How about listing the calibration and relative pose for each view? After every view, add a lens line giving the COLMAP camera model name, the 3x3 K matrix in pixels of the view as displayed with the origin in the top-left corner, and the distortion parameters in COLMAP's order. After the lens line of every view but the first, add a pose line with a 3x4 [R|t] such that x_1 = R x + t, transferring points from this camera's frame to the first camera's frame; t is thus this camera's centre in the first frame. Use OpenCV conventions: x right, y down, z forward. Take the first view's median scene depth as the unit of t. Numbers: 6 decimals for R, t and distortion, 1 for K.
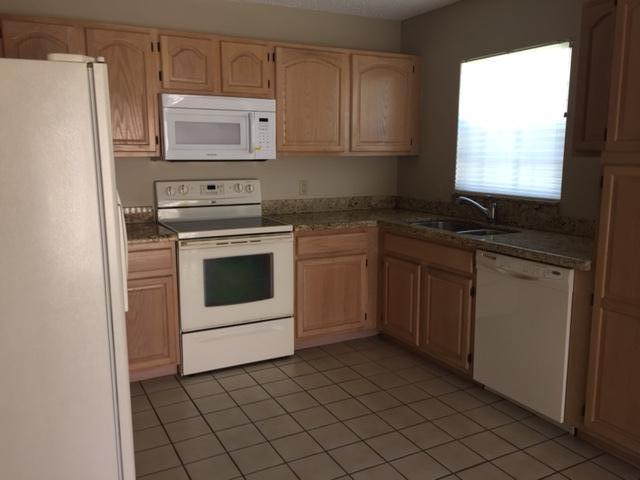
lens RADIAL K [[557.1, 0, 321.7], [0, 557.1, 219.8], [0, 0, 1]] dist [0.077367, -0.103427]
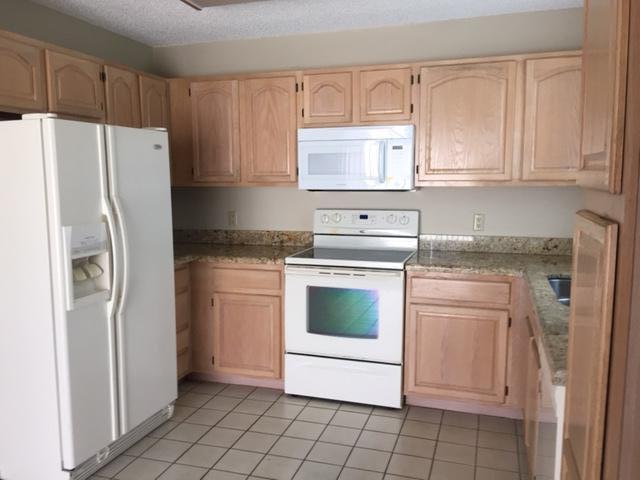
lens RADIAL K [[557.1, 0, 311.1], [0, 557.1, 220.0], [0, 0, 1]] dist [0.077367, -0.103427]
pose [[0.691821, 0.052571, -0.720153, 0.480668], [-0.084879, 0.996352, -0.008807, -0.038057], [0.717063, 0.067219, 0.693760, 0.257922]]
